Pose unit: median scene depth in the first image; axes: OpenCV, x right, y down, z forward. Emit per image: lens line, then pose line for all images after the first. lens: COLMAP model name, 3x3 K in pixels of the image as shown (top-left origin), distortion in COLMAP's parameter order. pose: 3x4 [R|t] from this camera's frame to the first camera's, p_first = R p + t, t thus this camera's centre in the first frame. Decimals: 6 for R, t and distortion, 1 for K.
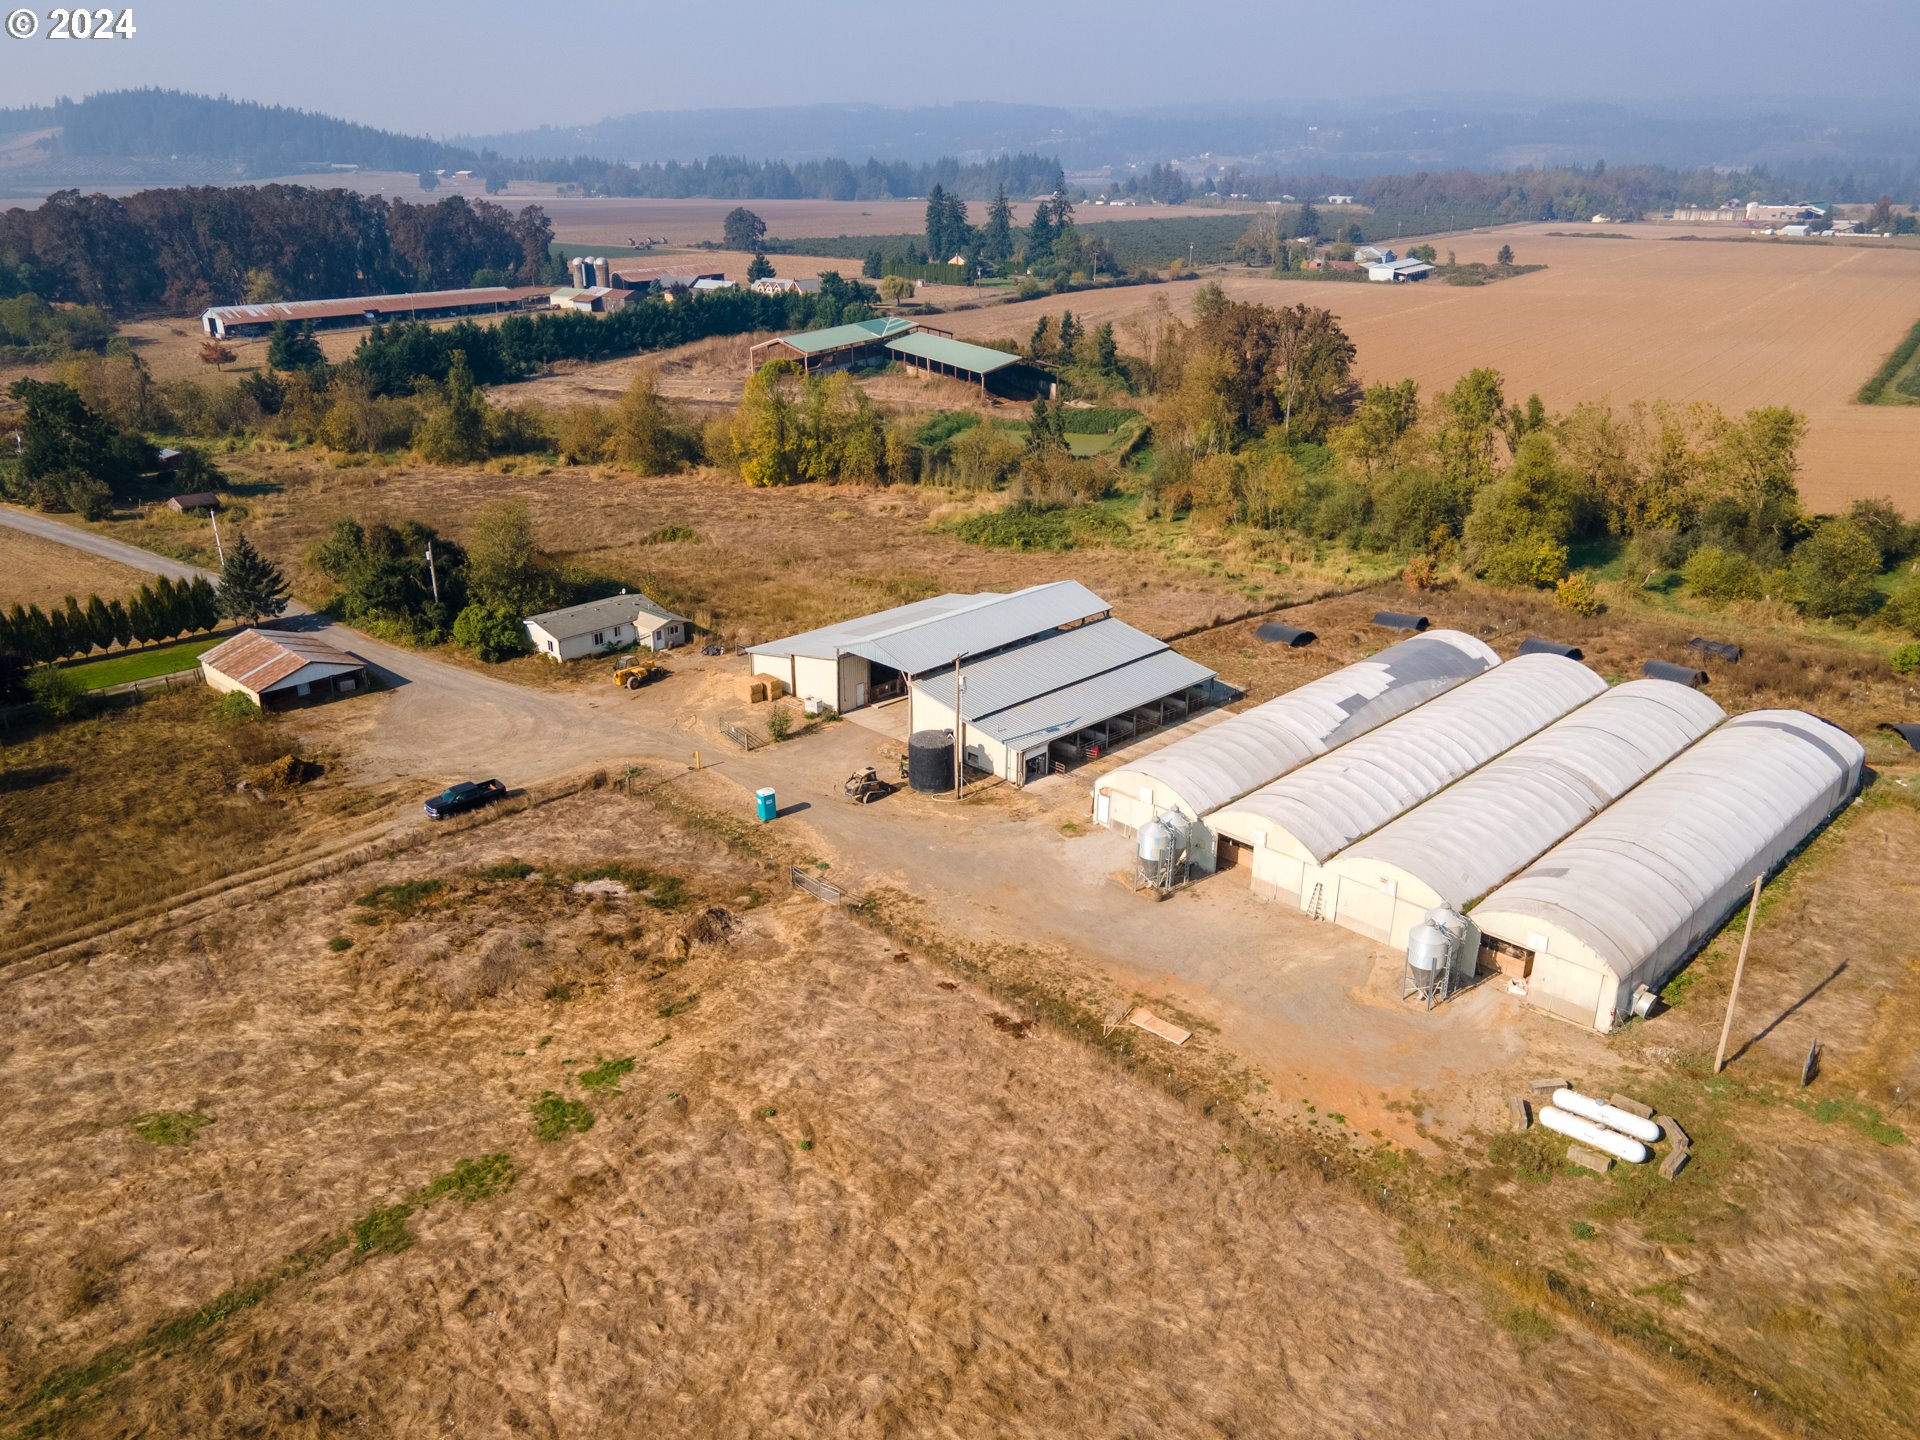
lens RADIAL K [[1408.2, 0, 965.1], [0, 1408.2, 714.2], [0, 0, 1]] dist [0.020724, 0.033601]
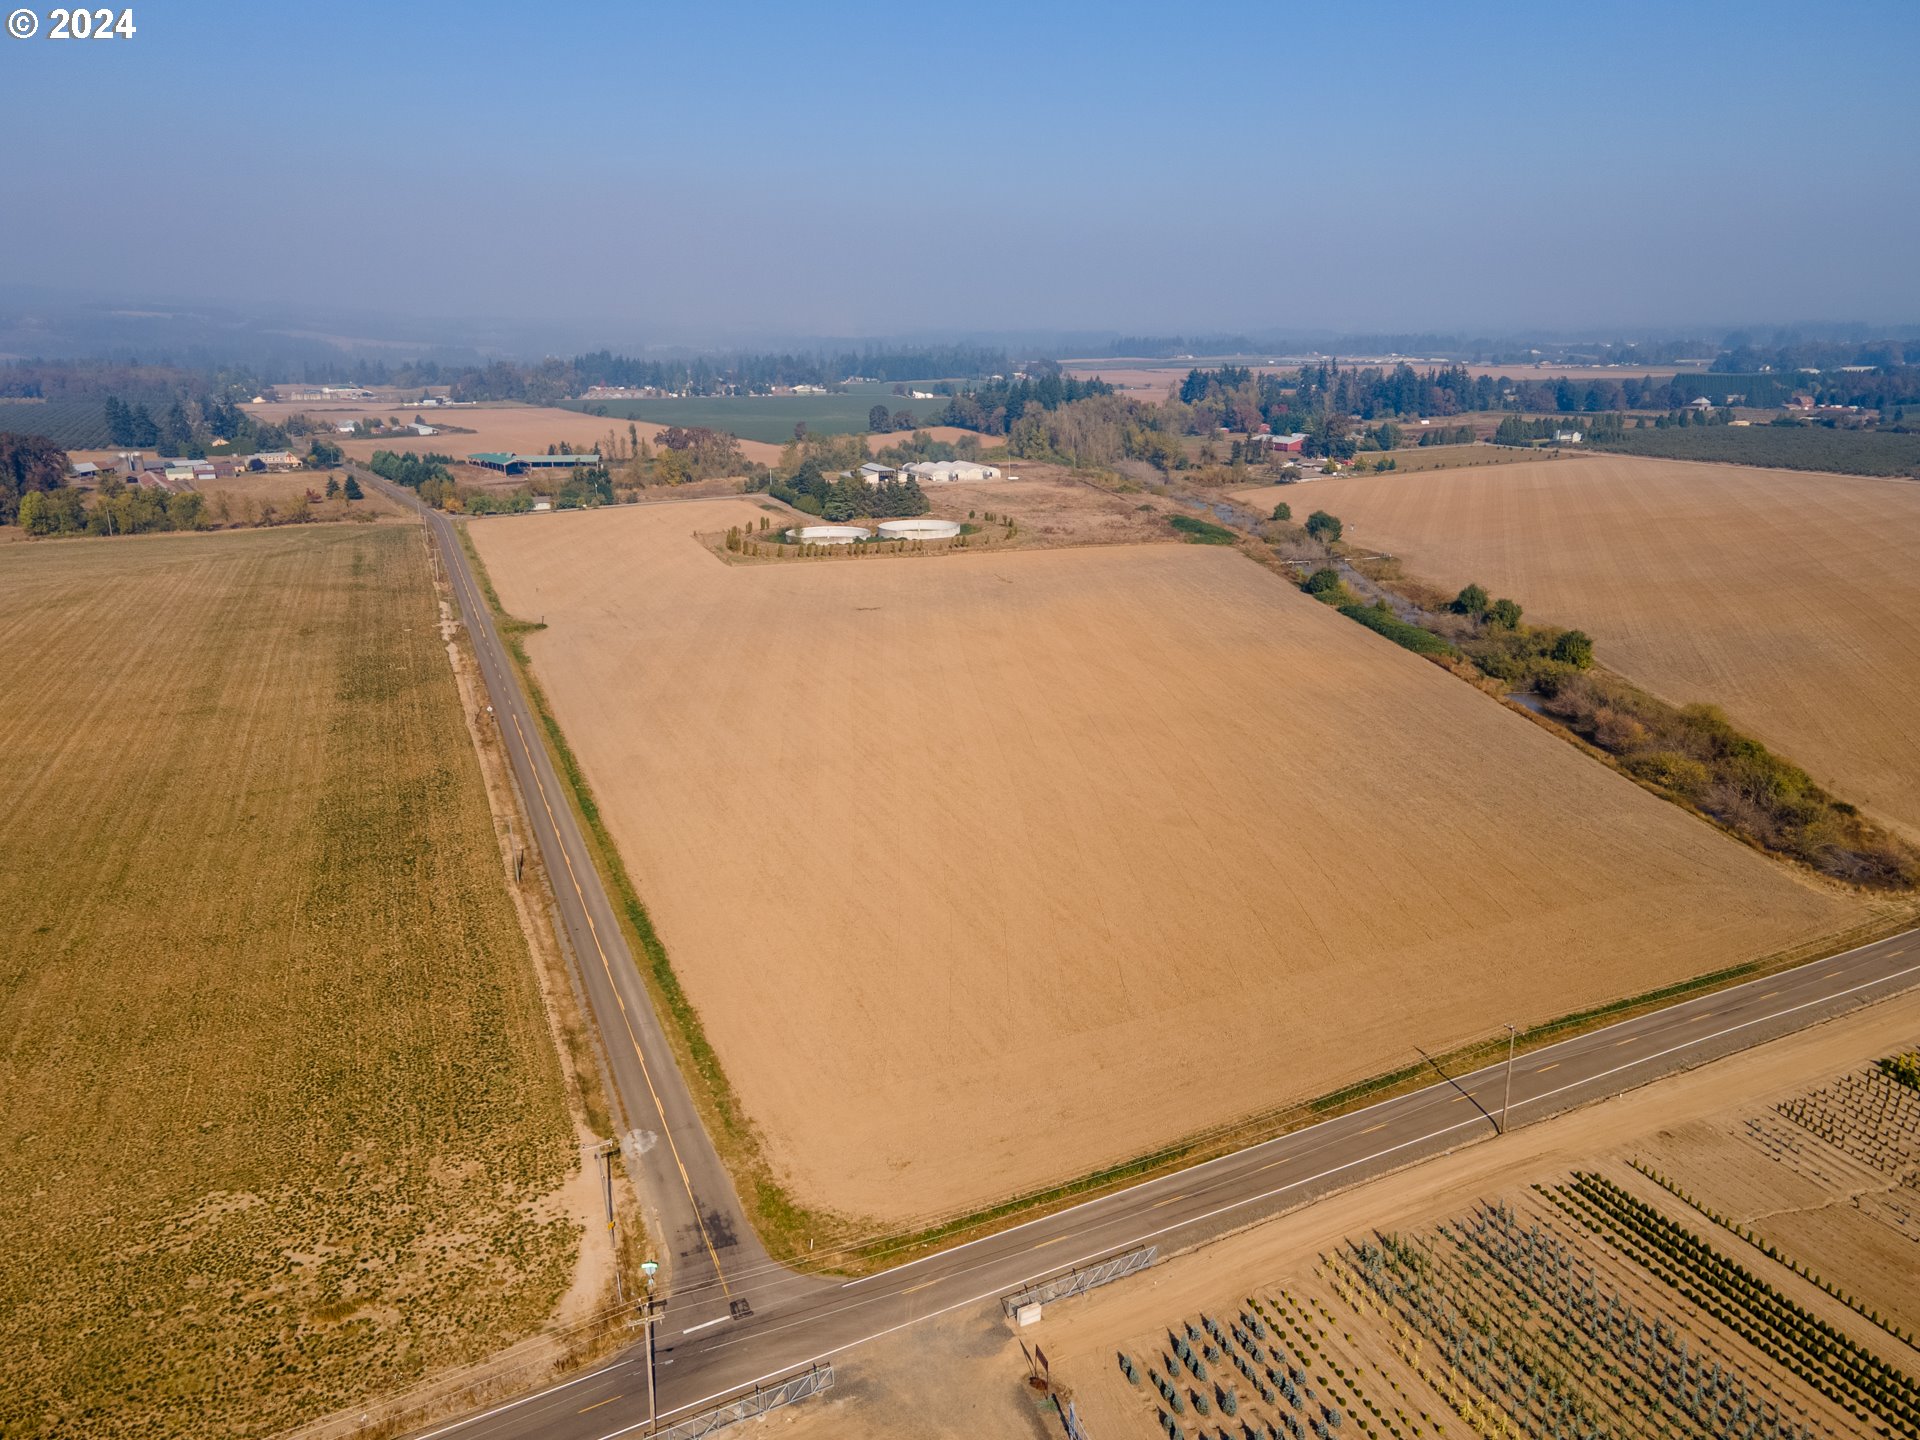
lens RADIAL K [[1408.2, 0, 963.6], [0, 1408.2, 730.1], [0, 0, 1]] dist [0.020724, 0.033601]
pose [[0.388786, -0.262411, 0.883168, -6.113867], [0.348512, 0.929241, 0.122679, 0.402493], [-0.852869, 0.260099, 0.452729, -1.871507]]
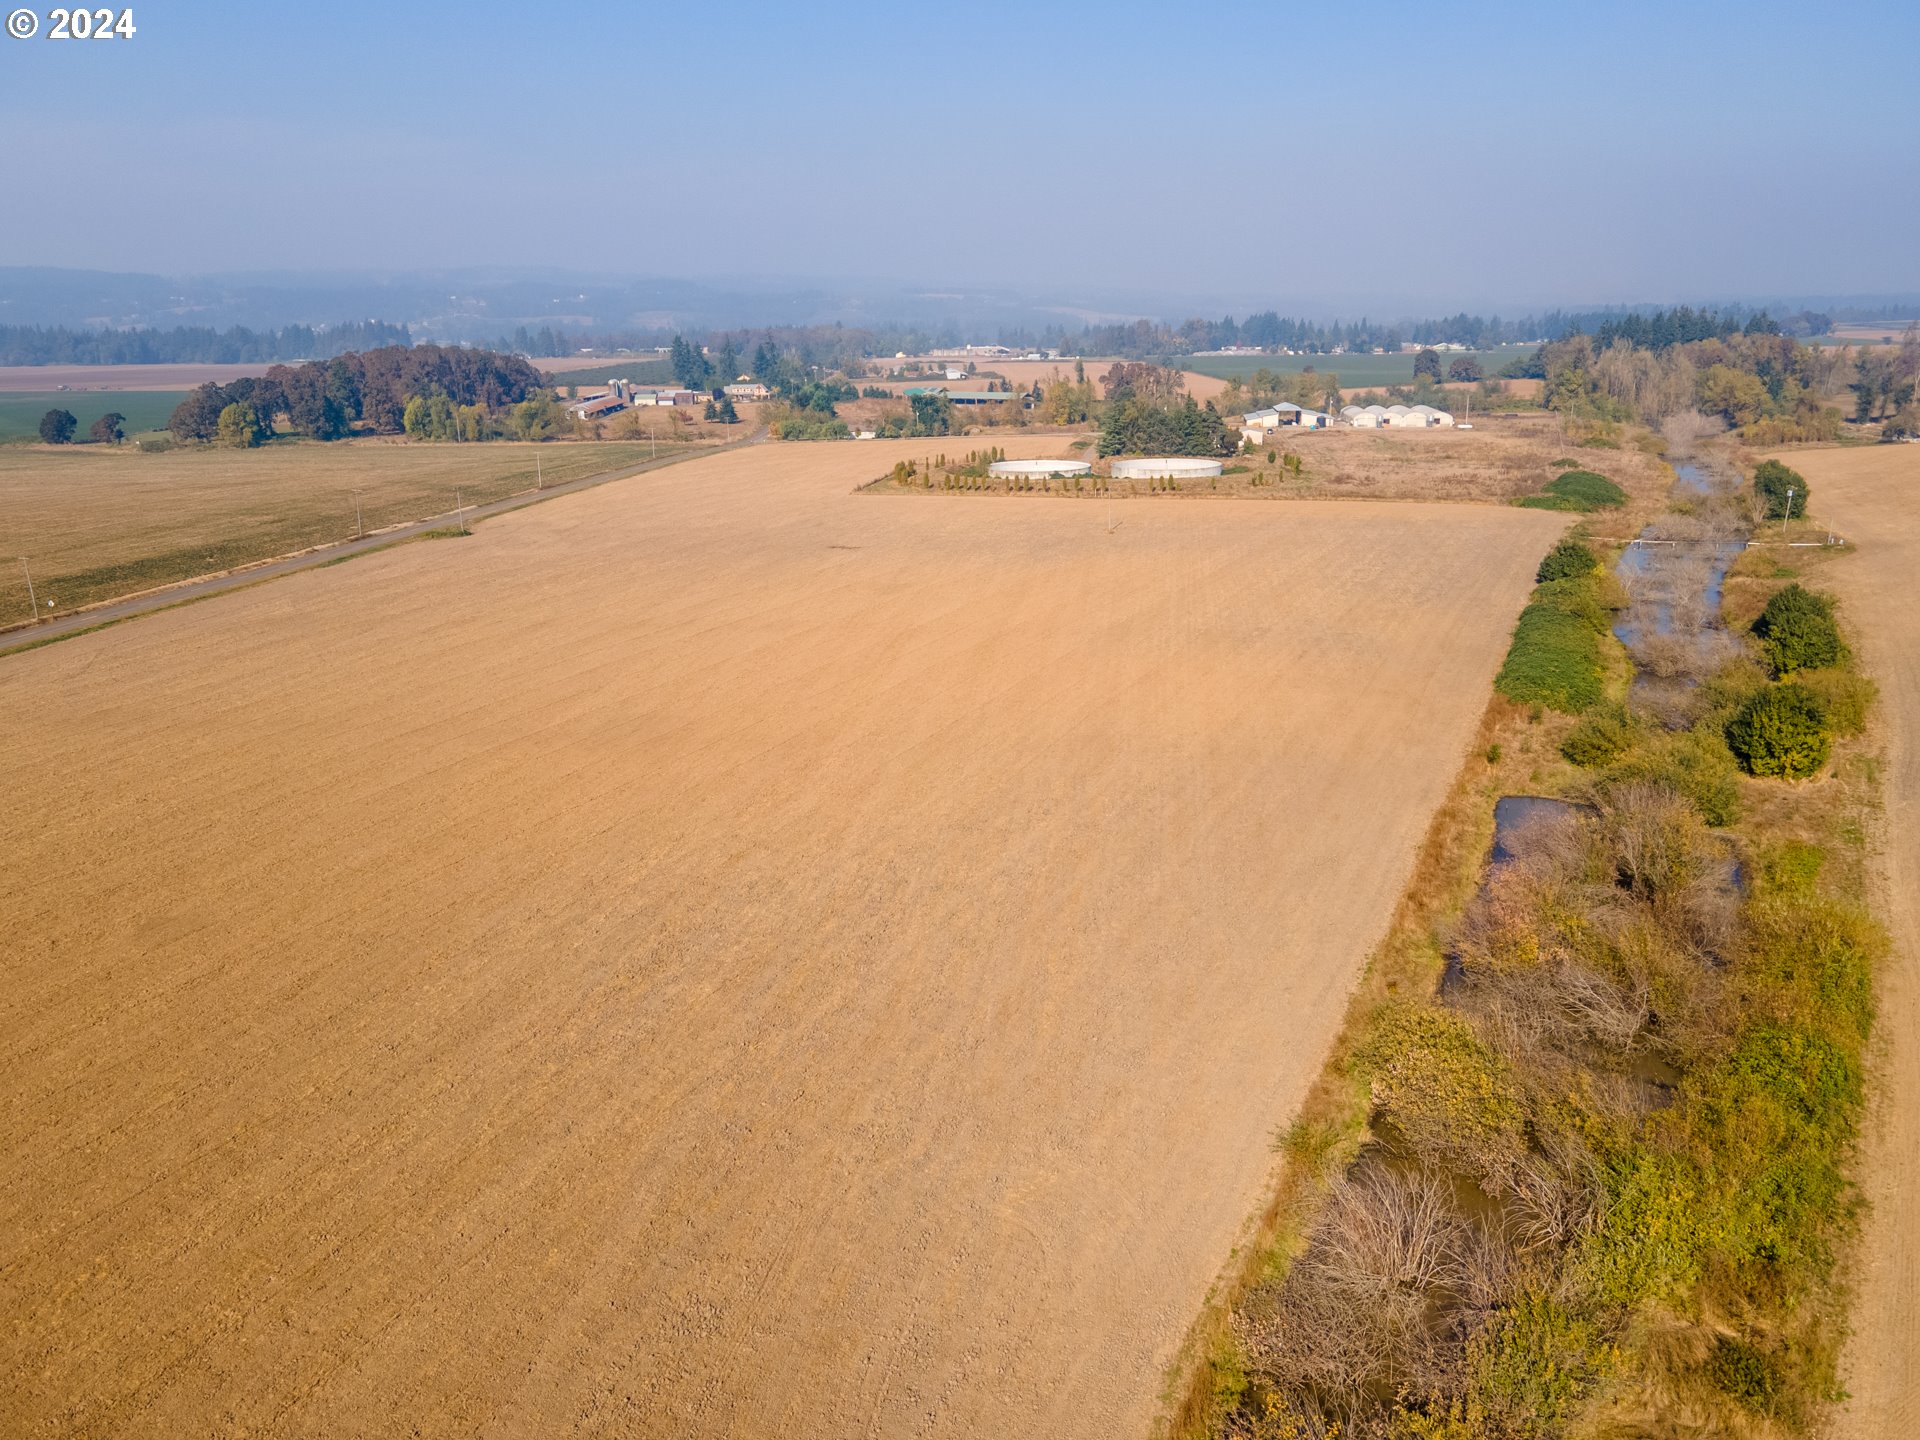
lens RADIAL K [[1408.2, 0, 968.4], [0, 1408.2, 735.1], [0, 0, 1]] dist [0.020724, 0.033601]
pose [[0.797640, -0.187259, 0.573327, -4.273981], [0.238770, 0.970959, -0.015055, 0.915728], [-0.553859, 0.148902, 0.819188, -2.332838]]
